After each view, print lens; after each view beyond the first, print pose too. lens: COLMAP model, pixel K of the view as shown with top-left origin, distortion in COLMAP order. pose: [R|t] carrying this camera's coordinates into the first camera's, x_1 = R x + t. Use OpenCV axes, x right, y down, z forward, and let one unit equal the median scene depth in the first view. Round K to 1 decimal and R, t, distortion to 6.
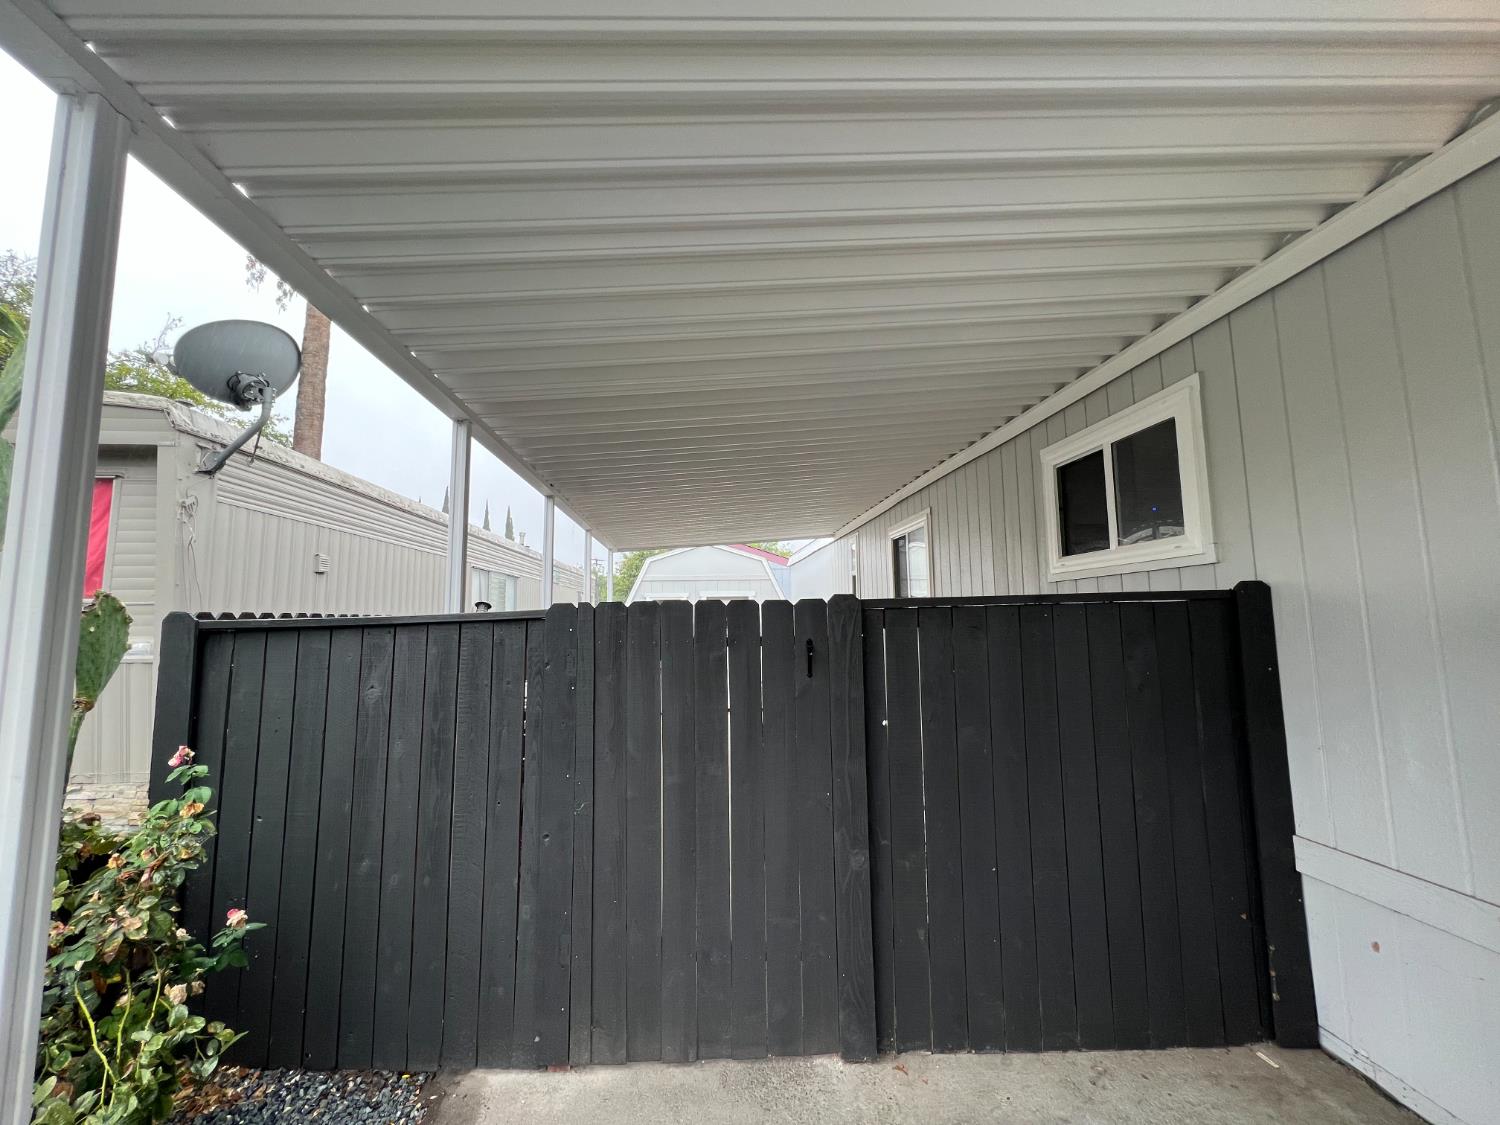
lens RADIAL K [[598.8, 0, 744.0], [0, 598.8, 556.9], [0, 0, 1]] dist [-0.004513, 0.001197]
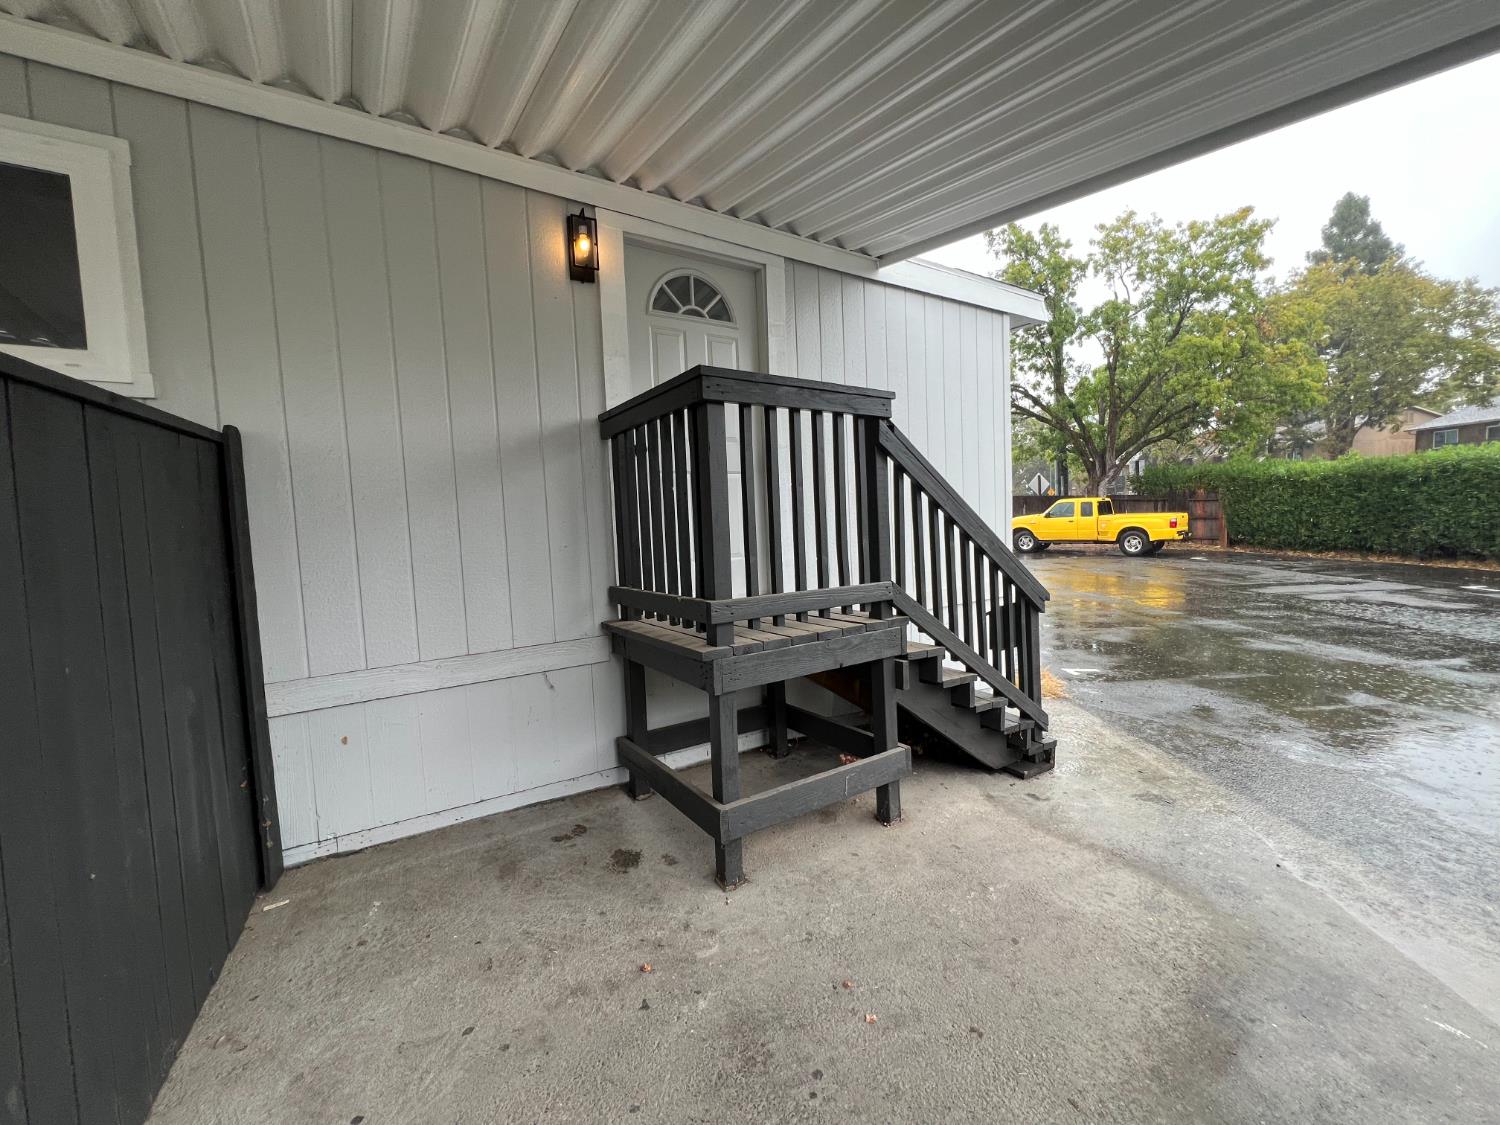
lens RADIAL K [[598.8, 0, 755.5], [0, 598.8, 555.5], [0, 0, 1]] dist [-0.004513, 0.001197]
pose [[-0.451819, -0.040199, 0.891204, -0.354976], [-0.056427, 0.998272, 0.016421, 0.192703], [-0.890323, -0.042868, -0.453306, 0.755920]]
